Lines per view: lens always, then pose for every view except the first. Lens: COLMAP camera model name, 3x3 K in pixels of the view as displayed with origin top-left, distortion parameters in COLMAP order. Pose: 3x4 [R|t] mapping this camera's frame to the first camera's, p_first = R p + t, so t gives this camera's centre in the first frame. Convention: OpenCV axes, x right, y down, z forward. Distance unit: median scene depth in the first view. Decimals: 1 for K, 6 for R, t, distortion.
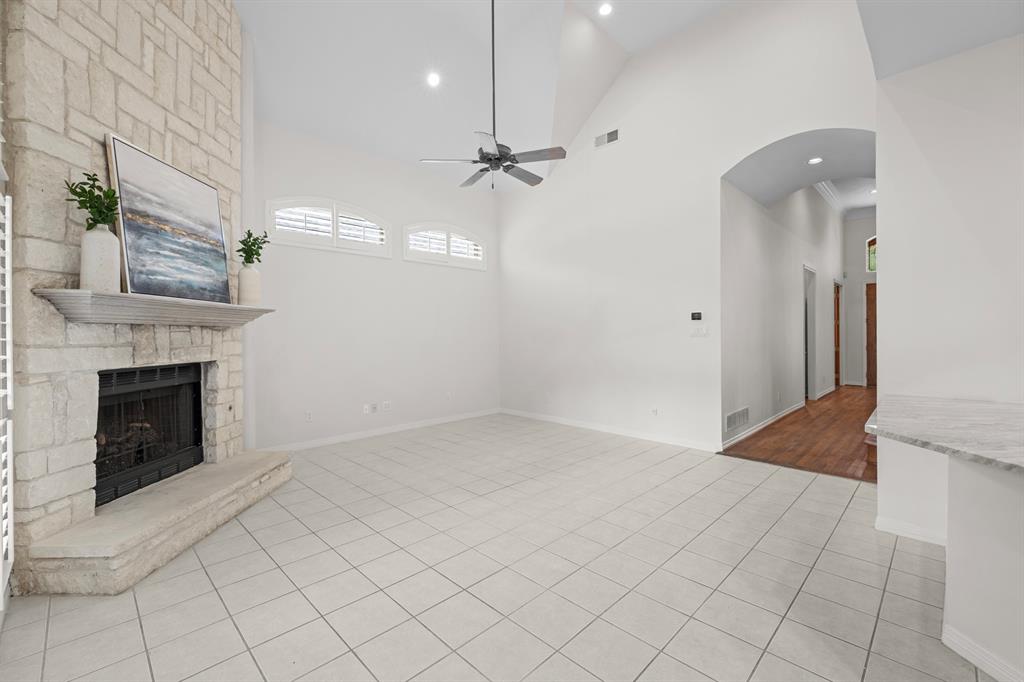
lens RADIAL K [[431.7, 0, 509.9], [0, 431.7, 334.5], [0, 0, 1]] dist [0.004223, 0.000707]
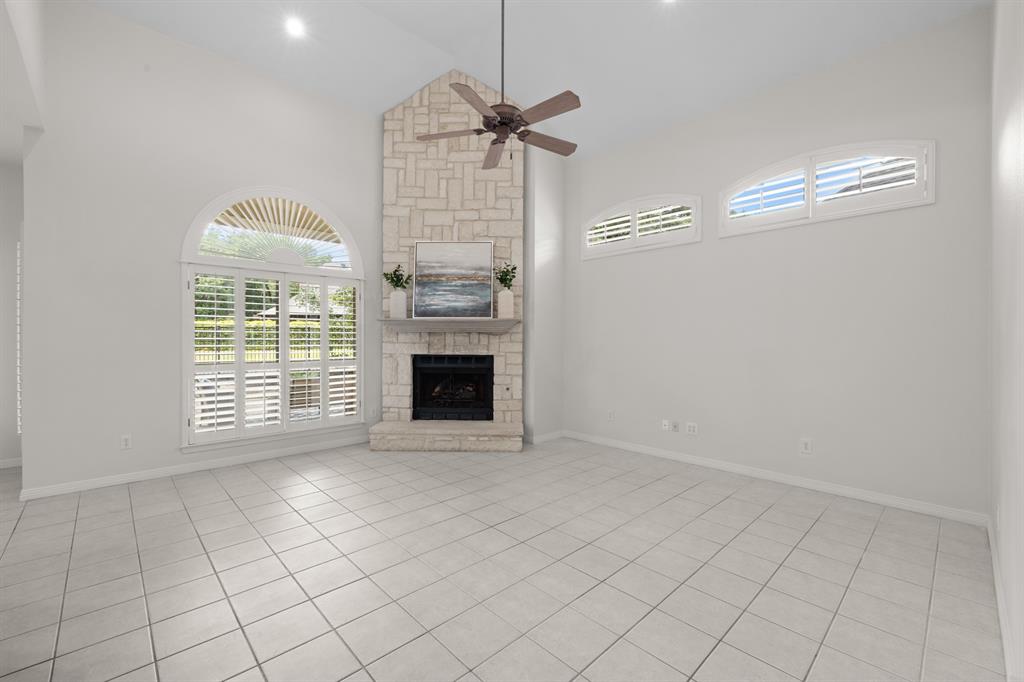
lens RADIAL K [[431.7, 0, 512.0], [0, 431.7, 341.5], [0, 0, 1]] dist [0.004223, 0.000707]
pose [[-0.030879, 0.011368, -0.999458, 0.978098], [-0.003790, 0.999927, 0.011491, -0.005478], [0.999516, 0.004143, -0.030834, 1.307343]]
